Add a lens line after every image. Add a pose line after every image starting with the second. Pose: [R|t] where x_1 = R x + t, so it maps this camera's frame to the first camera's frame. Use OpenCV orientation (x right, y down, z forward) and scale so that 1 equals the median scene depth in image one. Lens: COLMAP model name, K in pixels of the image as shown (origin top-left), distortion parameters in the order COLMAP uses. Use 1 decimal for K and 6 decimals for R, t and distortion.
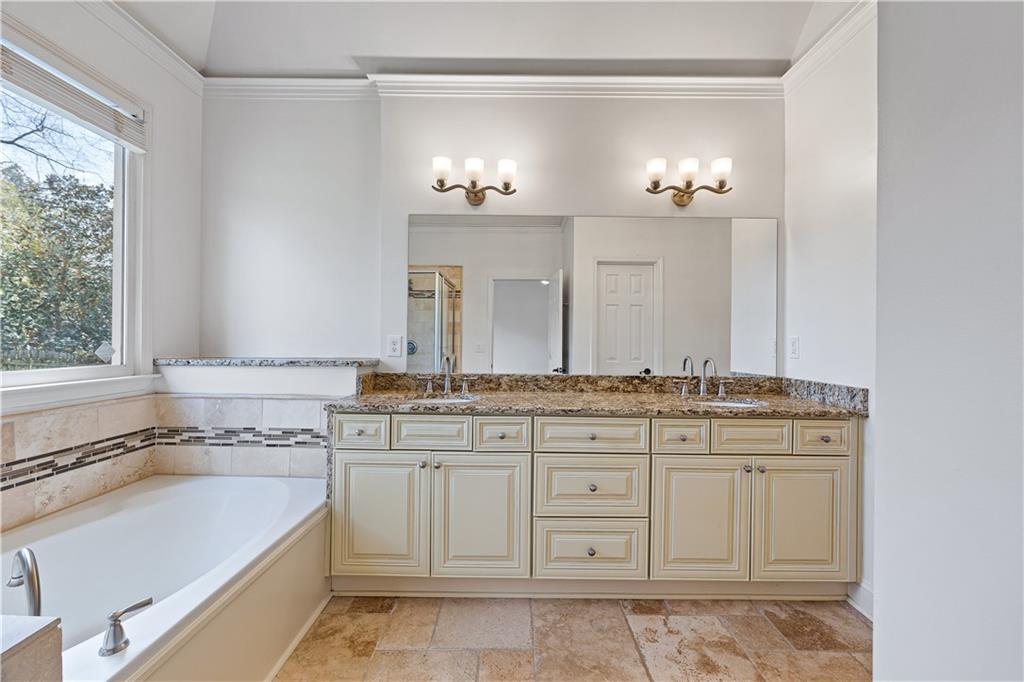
lens RADIAL K [[409.5, 0, 516.7], [0, 409.5, 339.7], [0, 0, 1]] dist [-0.001382, -0.000074]
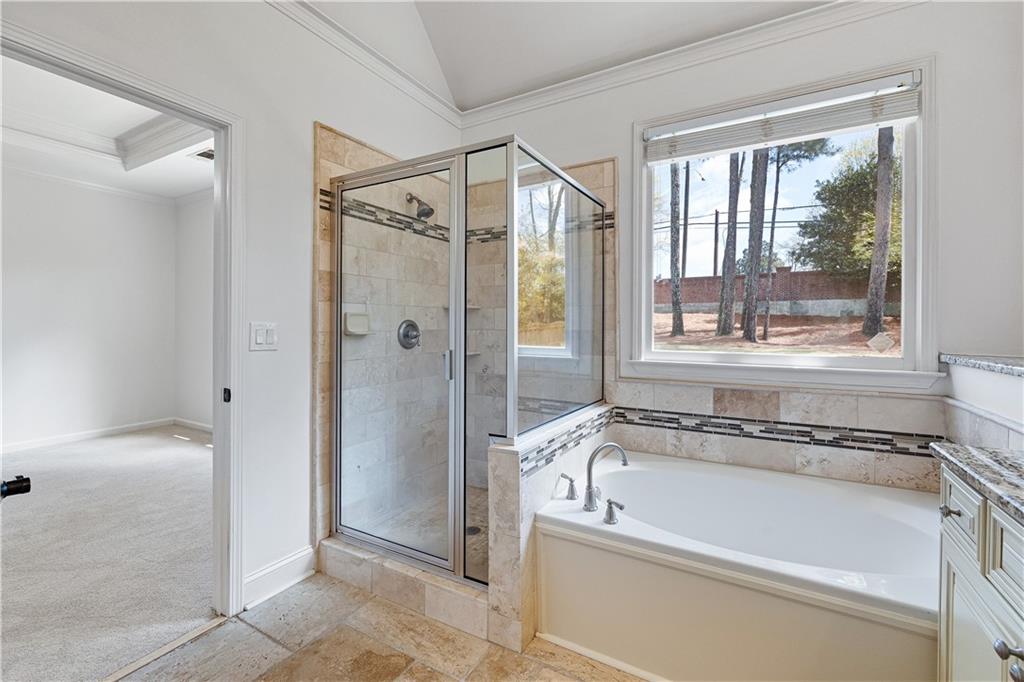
lens RADIAL K [[427.8, 0, 512.0], [0, 427.8, 341.0], [0, 0, 1]] dist [0.007216, -0.000058]
pose [[-0.495828, 0.014514, -0.868299, 0.356487], [-0.007404, 0.999753, 0.020939, 0.010116], [0.868389, 0.016811, -0.495599, 0.798510]]
